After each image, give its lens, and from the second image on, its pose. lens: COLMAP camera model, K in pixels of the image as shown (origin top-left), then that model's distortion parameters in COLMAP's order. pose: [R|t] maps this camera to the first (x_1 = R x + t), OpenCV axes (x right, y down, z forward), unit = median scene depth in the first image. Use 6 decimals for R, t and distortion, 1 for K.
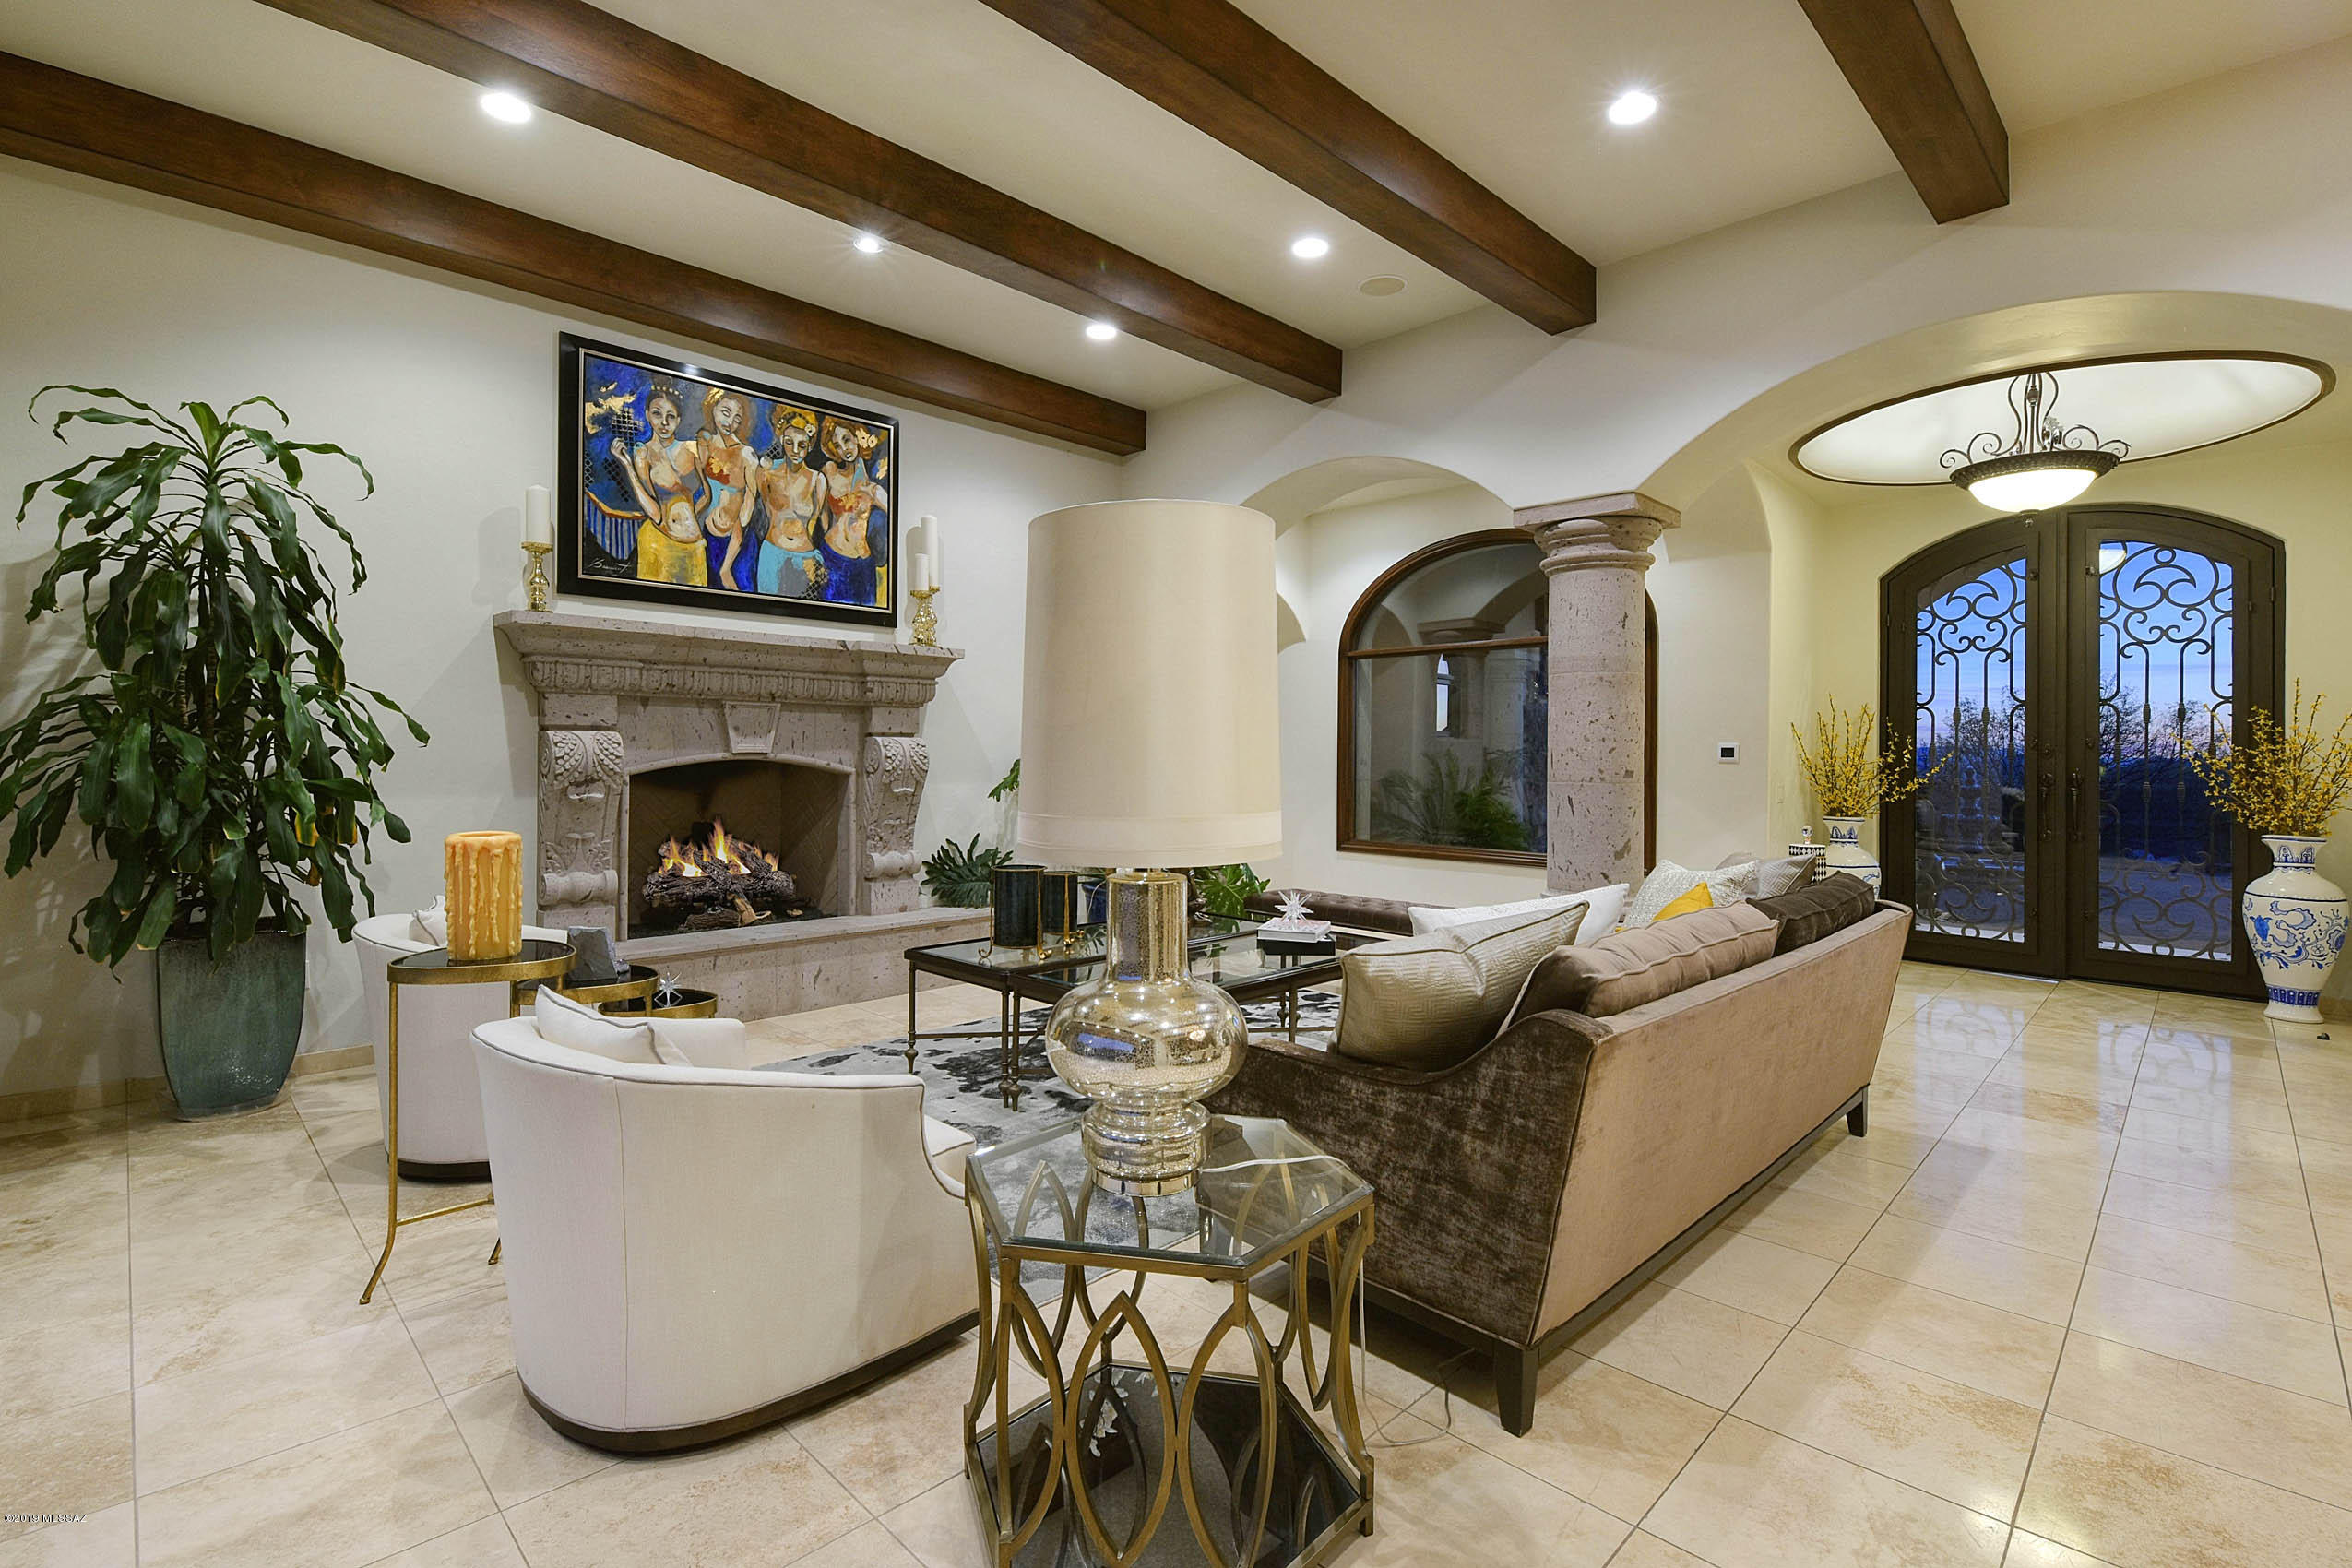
lens RADIAL K [[1110.1, 0, 1176.0], [0, 1110.1, 784.0], [0, 0, 1]] dist [0.024663, -0.025265]
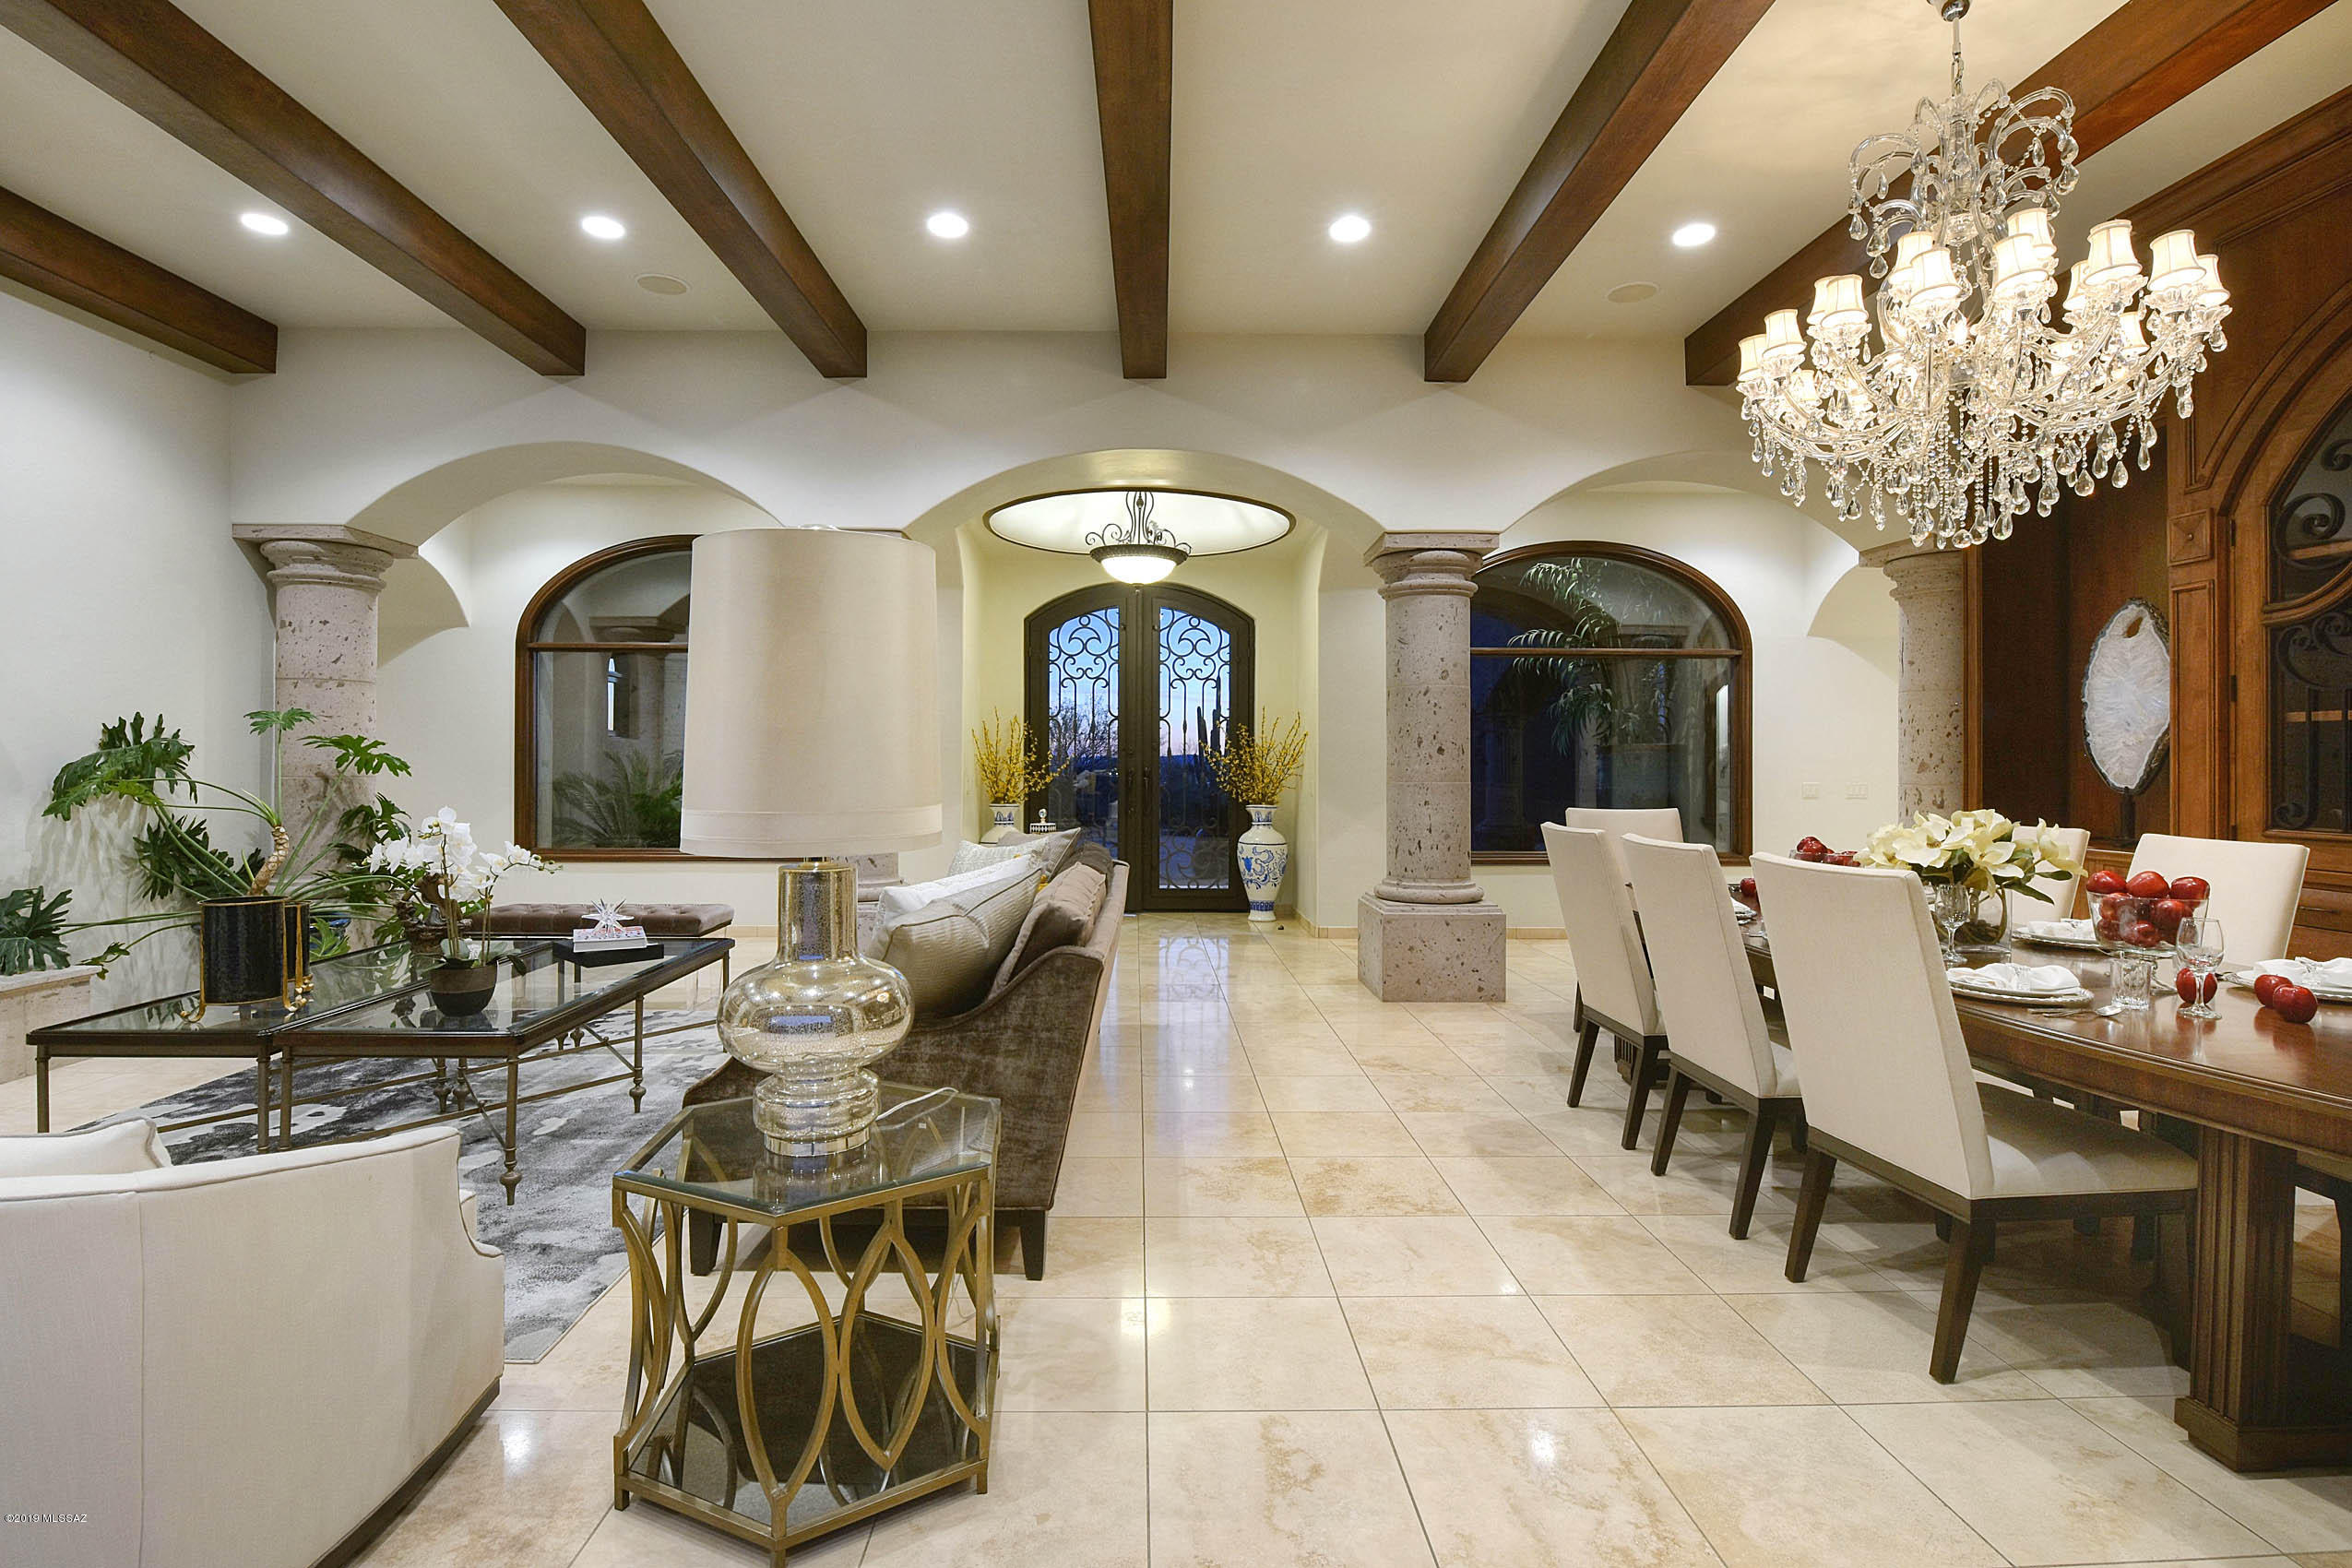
lens RADIAL K [[1090.5, 0, 1169.0], [0, 1090.5, 780.2], [0, 0, 1]] dist [0.001074, 0.000209]
pose [[0.697452, -0.018332, 0.716397, -0.205650], [0.021264, 0.999762, 0.004882, 0.000652], [-0.716316, 0.011829, 0.697676, 0.000731]]
